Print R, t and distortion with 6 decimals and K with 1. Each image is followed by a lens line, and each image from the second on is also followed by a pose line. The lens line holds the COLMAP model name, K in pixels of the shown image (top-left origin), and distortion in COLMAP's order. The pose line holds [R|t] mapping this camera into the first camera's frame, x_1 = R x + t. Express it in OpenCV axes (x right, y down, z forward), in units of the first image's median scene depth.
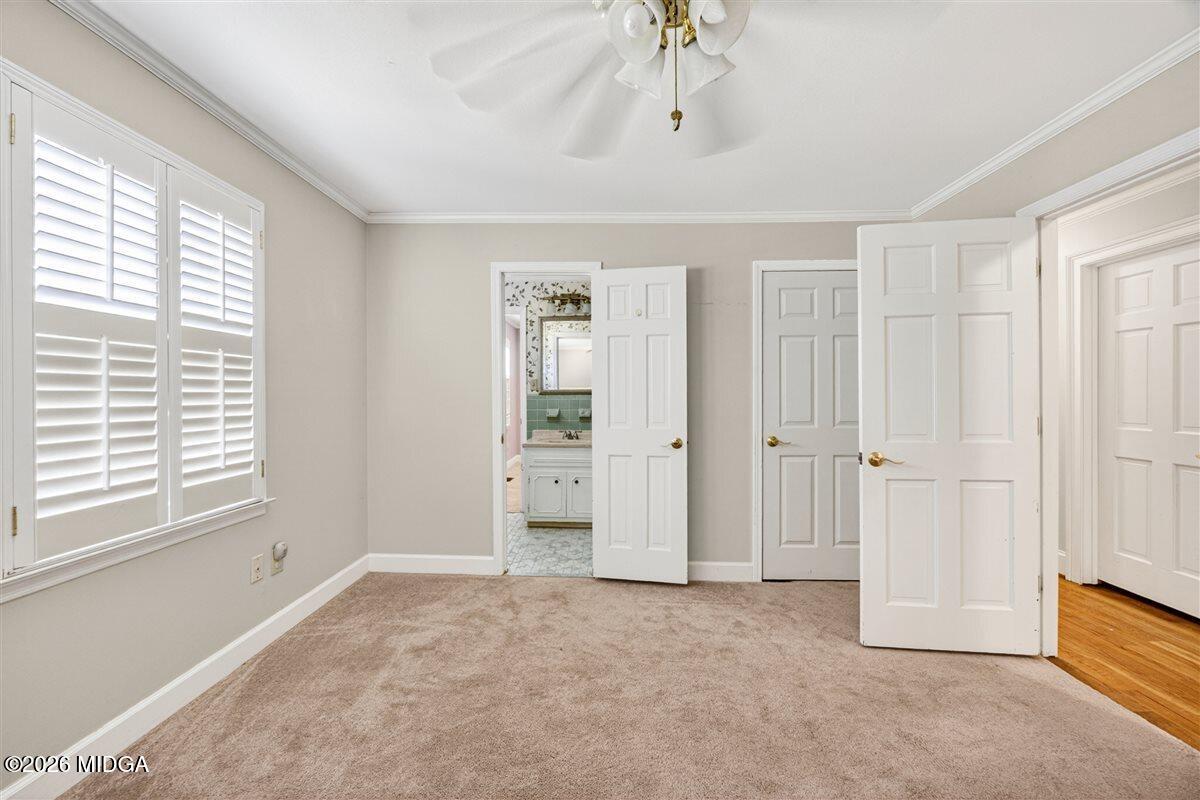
lens RADIAL K [[456.6, 0, 598.5], [0, 456.6, 393.1], [0, 0, 1]] dist [-0.001159, -0.000129]
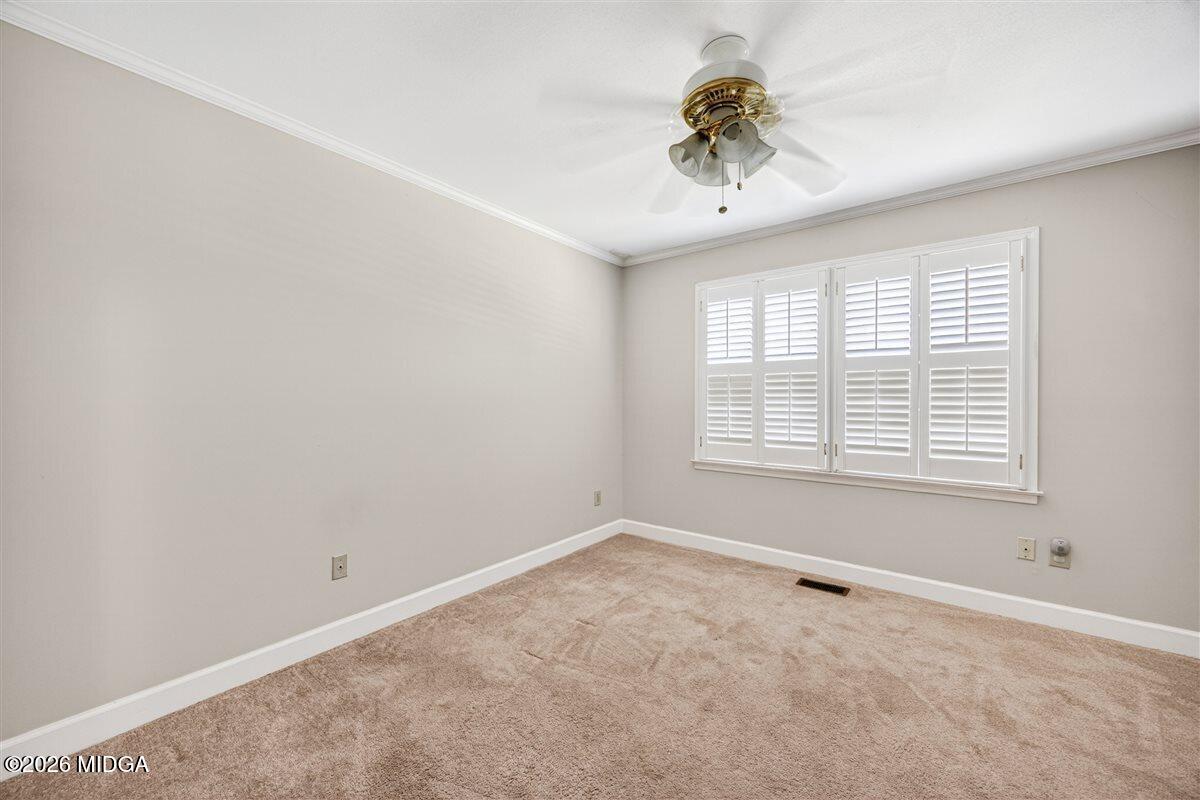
lens RADIAL K [[461.3, 0, 597.1], [0, 461.3, 402.8], [0, 0, 1]] dist [0.000168, 0.000050]
pose [[-0.579571, 0.010852, -0.814849, 0.935096], [0.005254, 0.999940, 0.009580, -0.001939], [0.814905, 0.001271, -0.579594, 0.889740]]
